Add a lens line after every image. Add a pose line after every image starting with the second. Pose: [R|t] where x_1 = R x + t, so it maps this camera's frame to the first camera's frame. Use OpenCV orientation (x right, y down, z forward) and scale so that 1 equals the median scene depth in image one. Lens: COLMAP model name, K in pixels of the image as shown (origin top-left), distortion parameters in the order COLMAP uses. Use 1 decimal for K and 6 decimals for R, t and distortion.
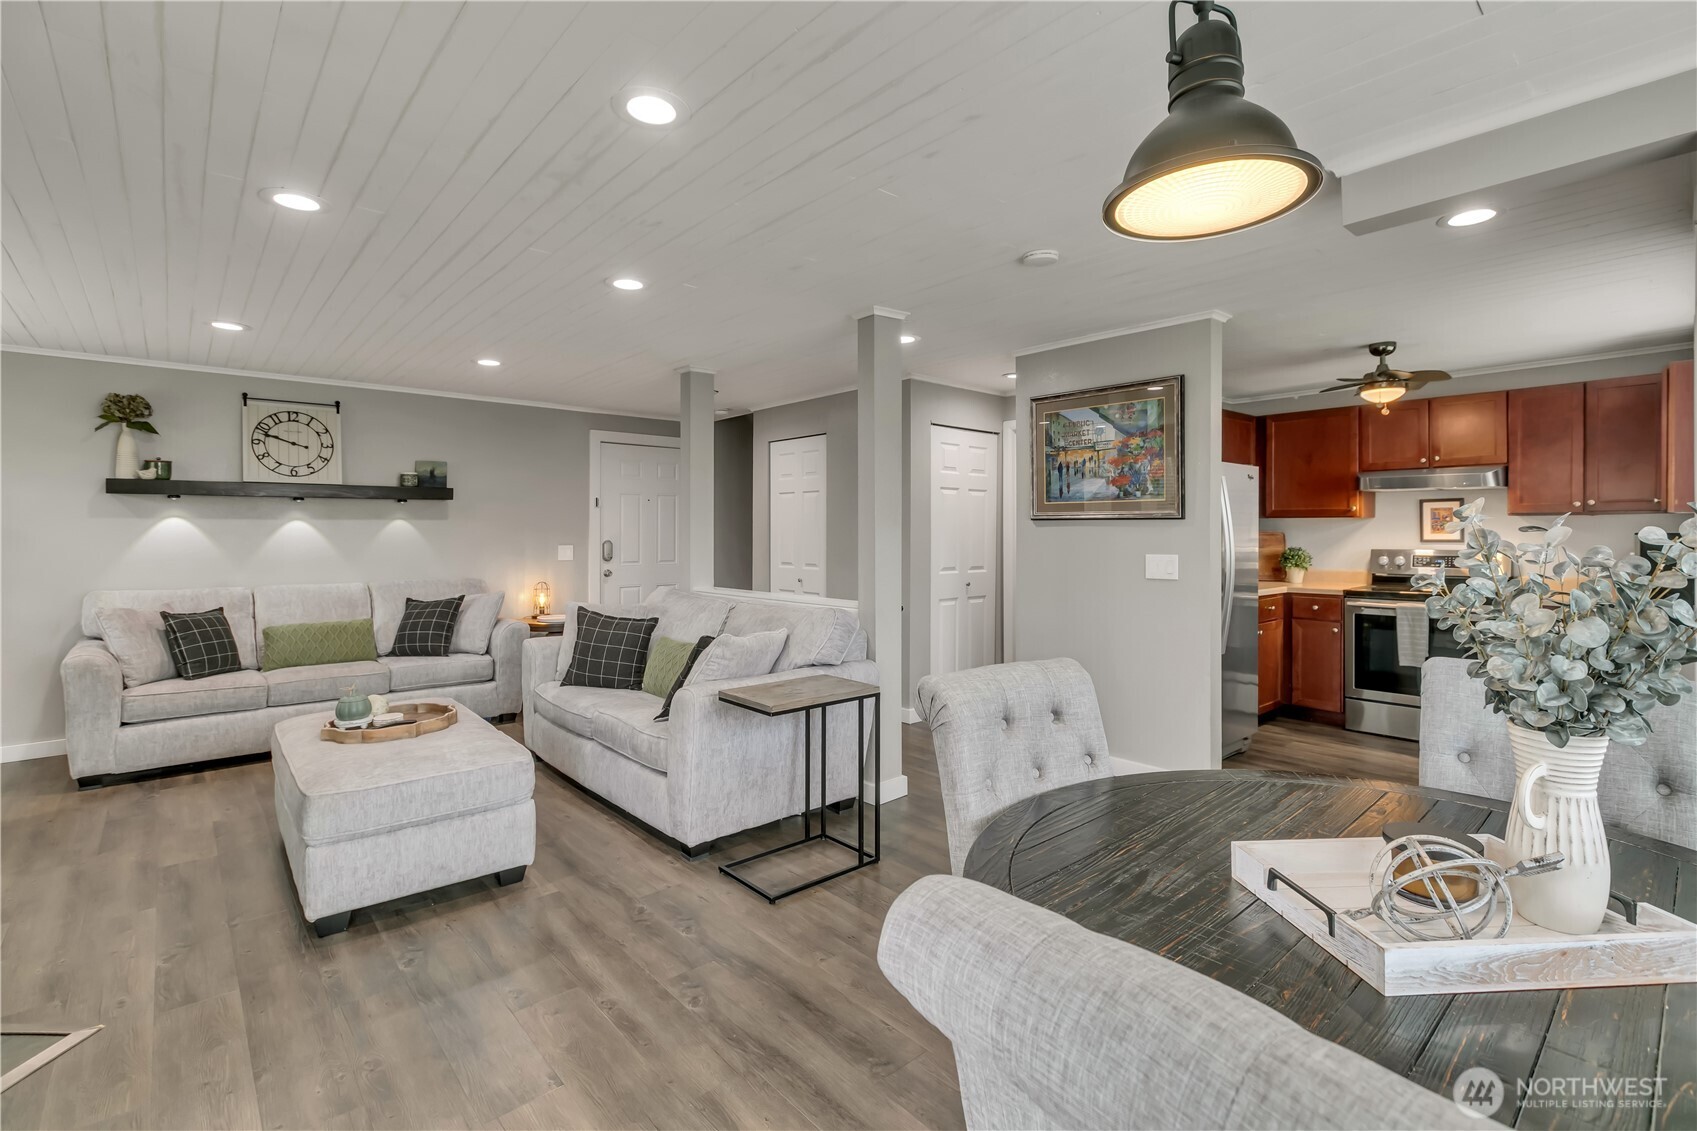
lens RADIAL K [[773.7, 0, 857.0], [0, 773.7, 531.3], [0, 0, 1]] dist [-0.001663, -0.000322]
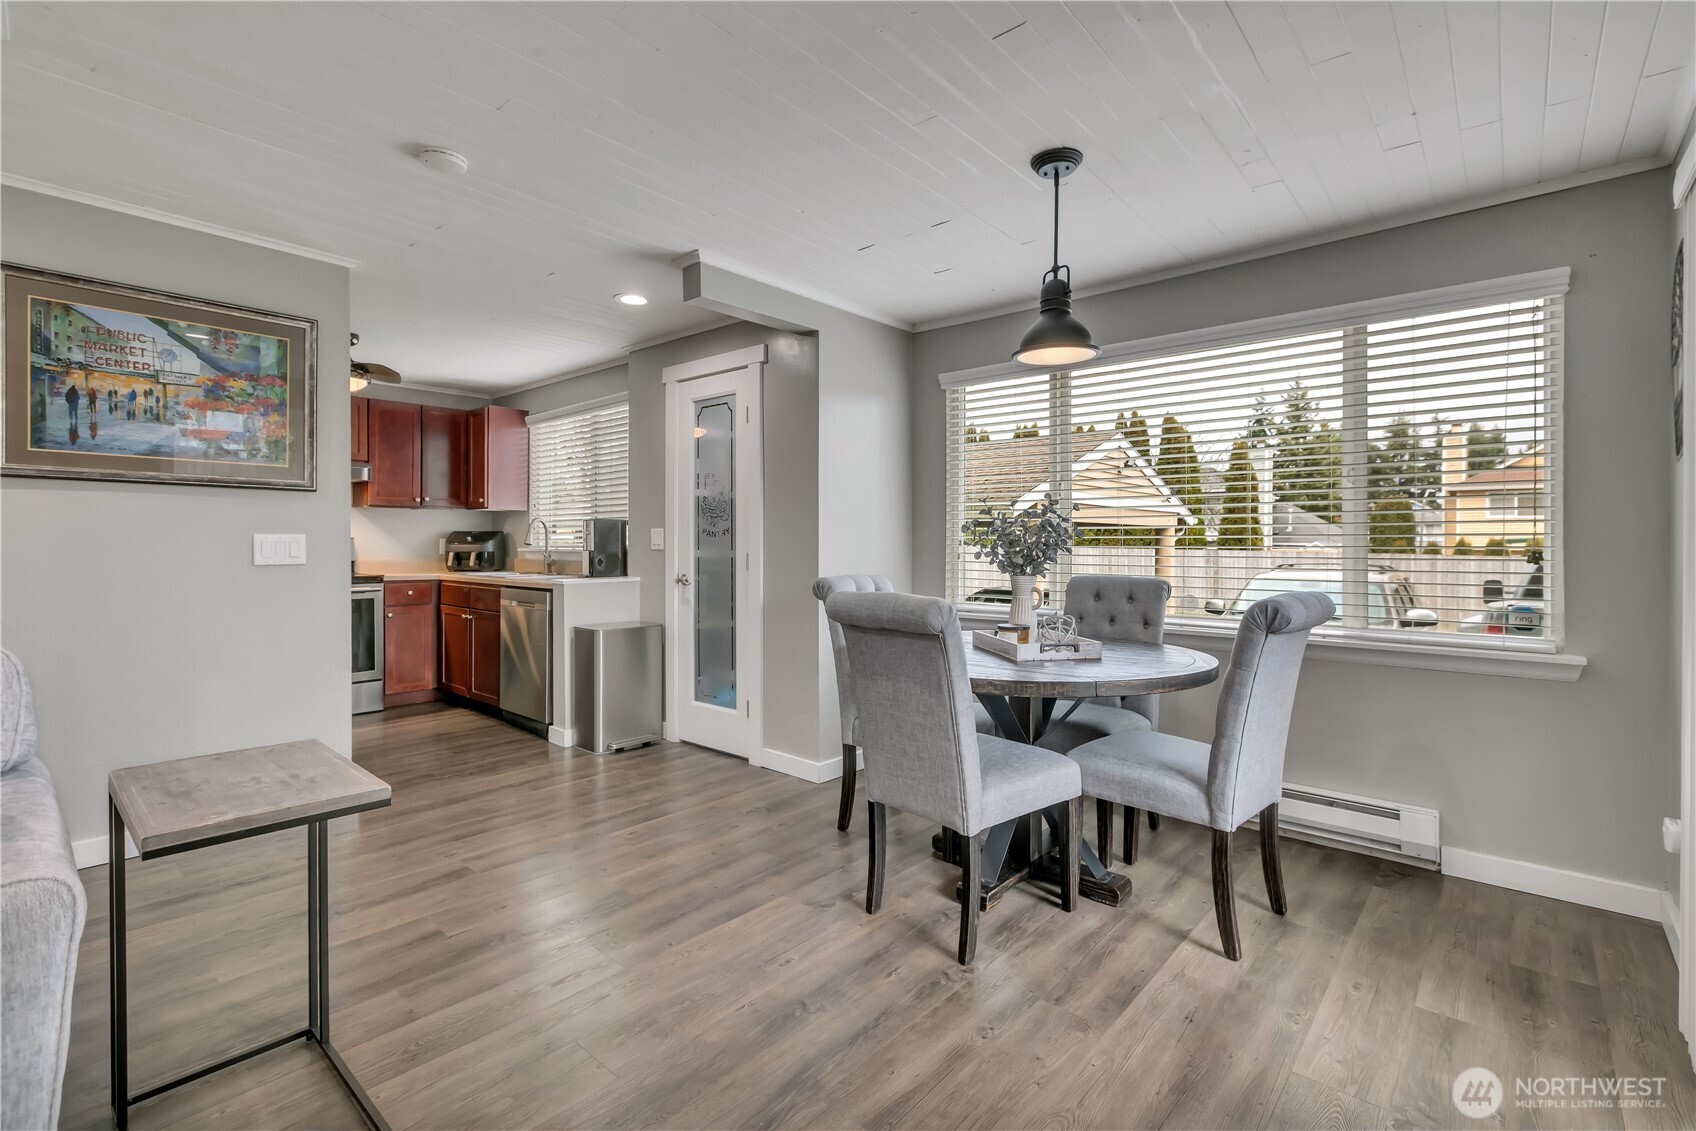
lens RADIAL K [[773.8, 0, 851.0], [0, 773.8, 548.8], [0, 0, 1]] dist [0.002139, -0.000057]
pose [[-0.126103, -0.008095, 0.991984, -0.404039], [-0.004315, 0.999962, 0.007612, 0.031128], [-0.992008, -0.003321, -0.126134, 0.431499]]
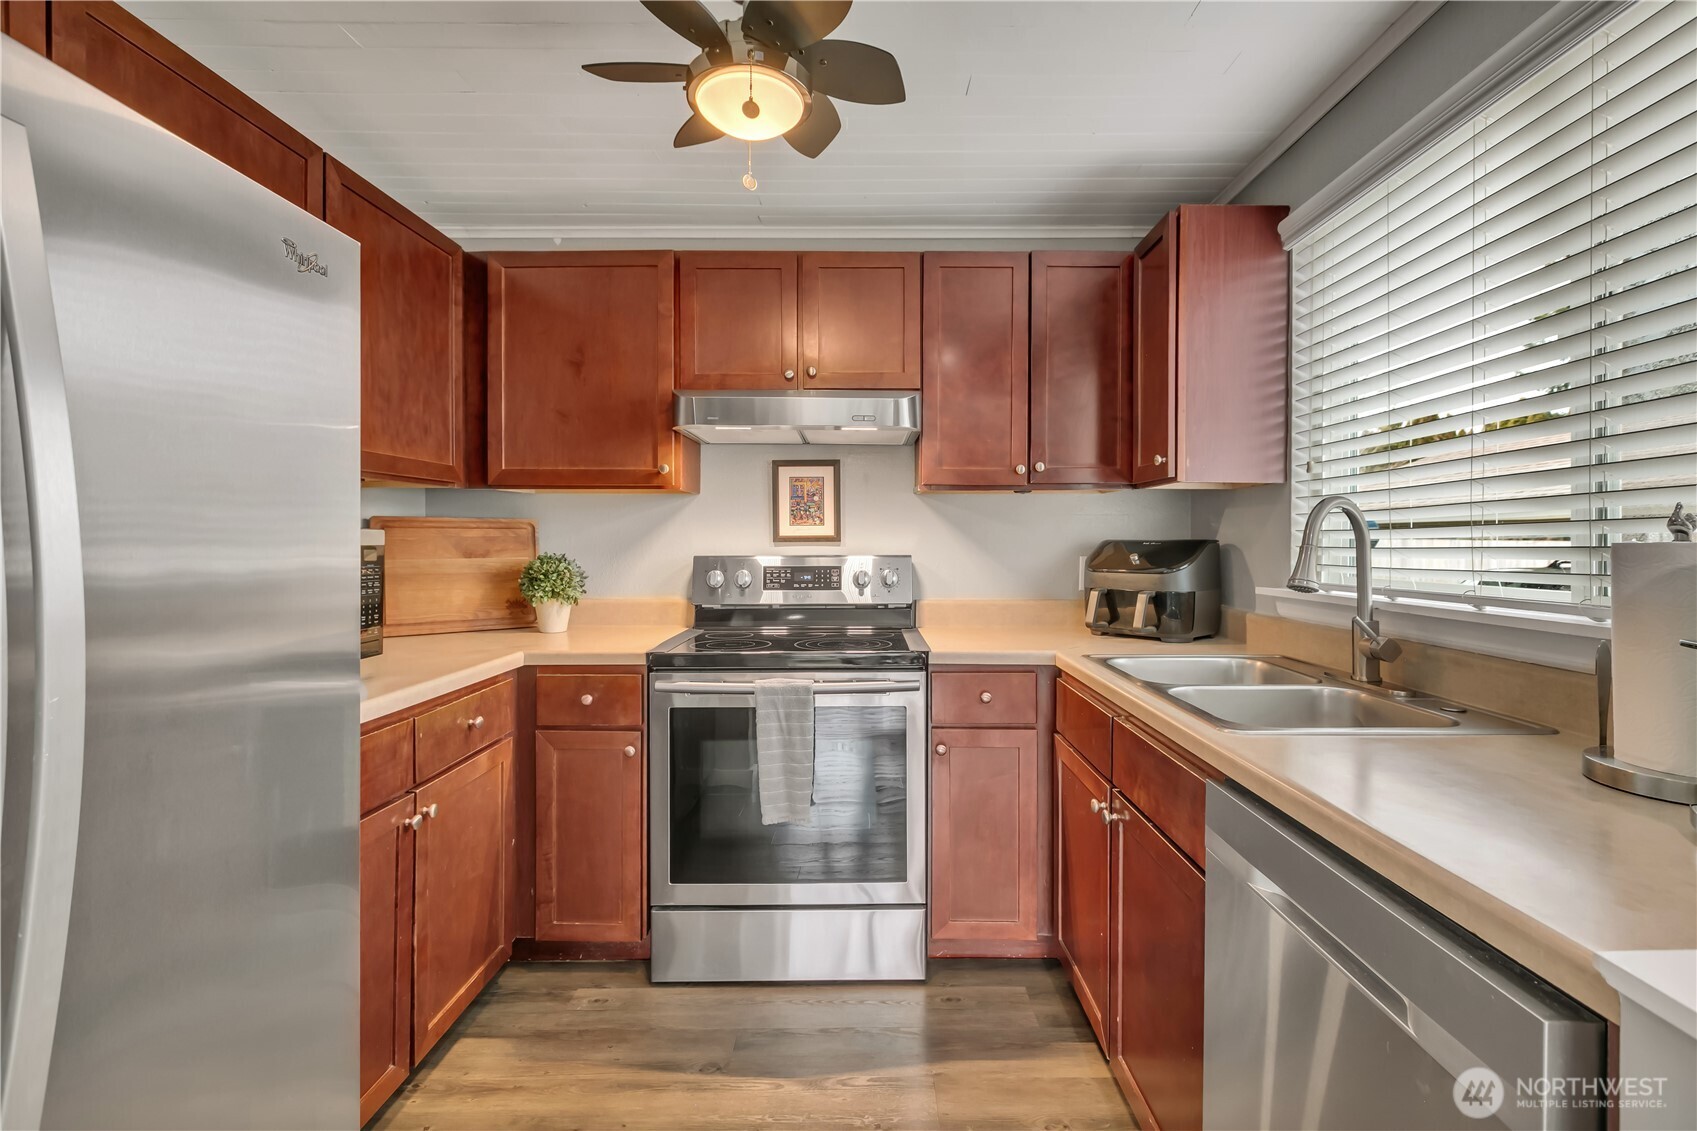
lens RADIAL K [[773.5, 0, 866.3], [0, 773.5, 541.2], [0, 0, 1]] dist [-0.000468, 0.000295]
pose [[0.660321, -0.001936, 0.750981, 0.423879], [-0.000889, 0.999994, 0.003360, 0.013472], [-0.750983, -0.002887, 0.660315, 0.684232]]
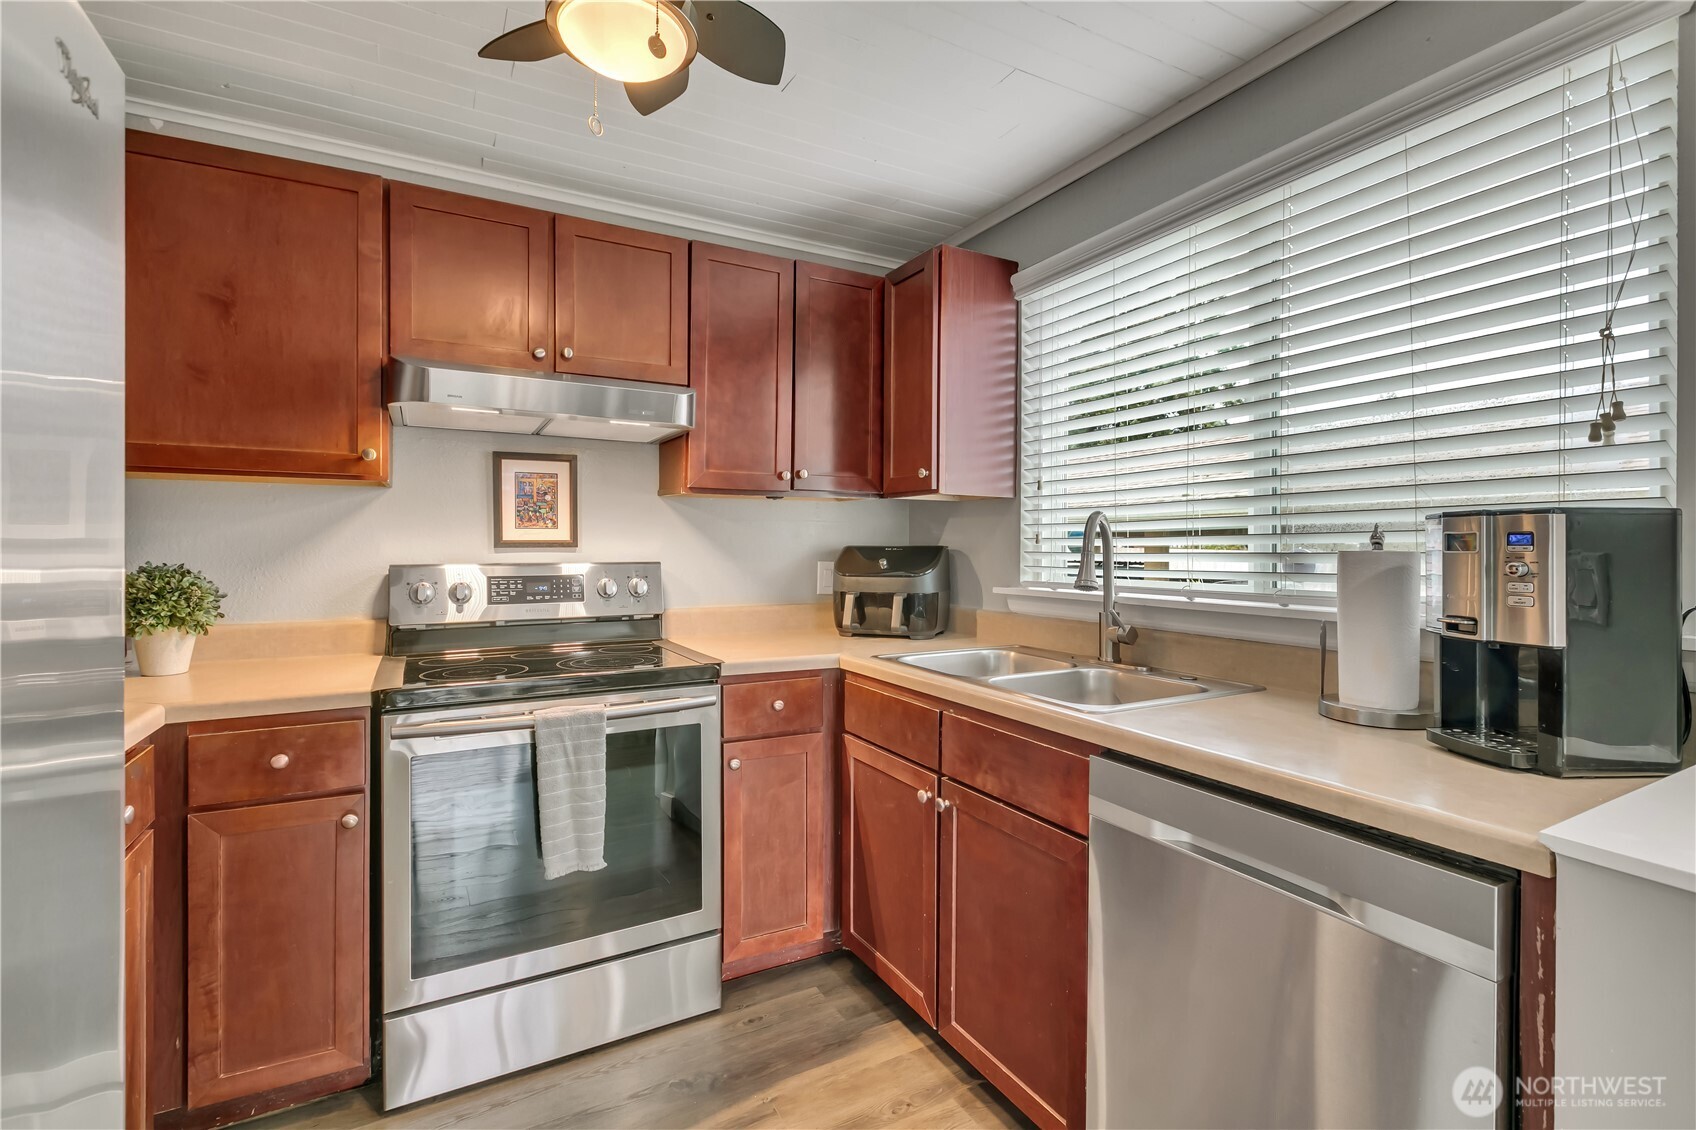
lens RADIAL K [[773.8, 0, 851.0], [0, 773.8, 548.3], [0, 0, 1]] dist [0.002139, -0.000057]
pose [[0.217551, -0.004916, 0.976036, 0.381432], [-0.004621, 0.999971, 0.006066, 0.012551], [-0.976038, -0.005830, 0.217522, 0.794746]]
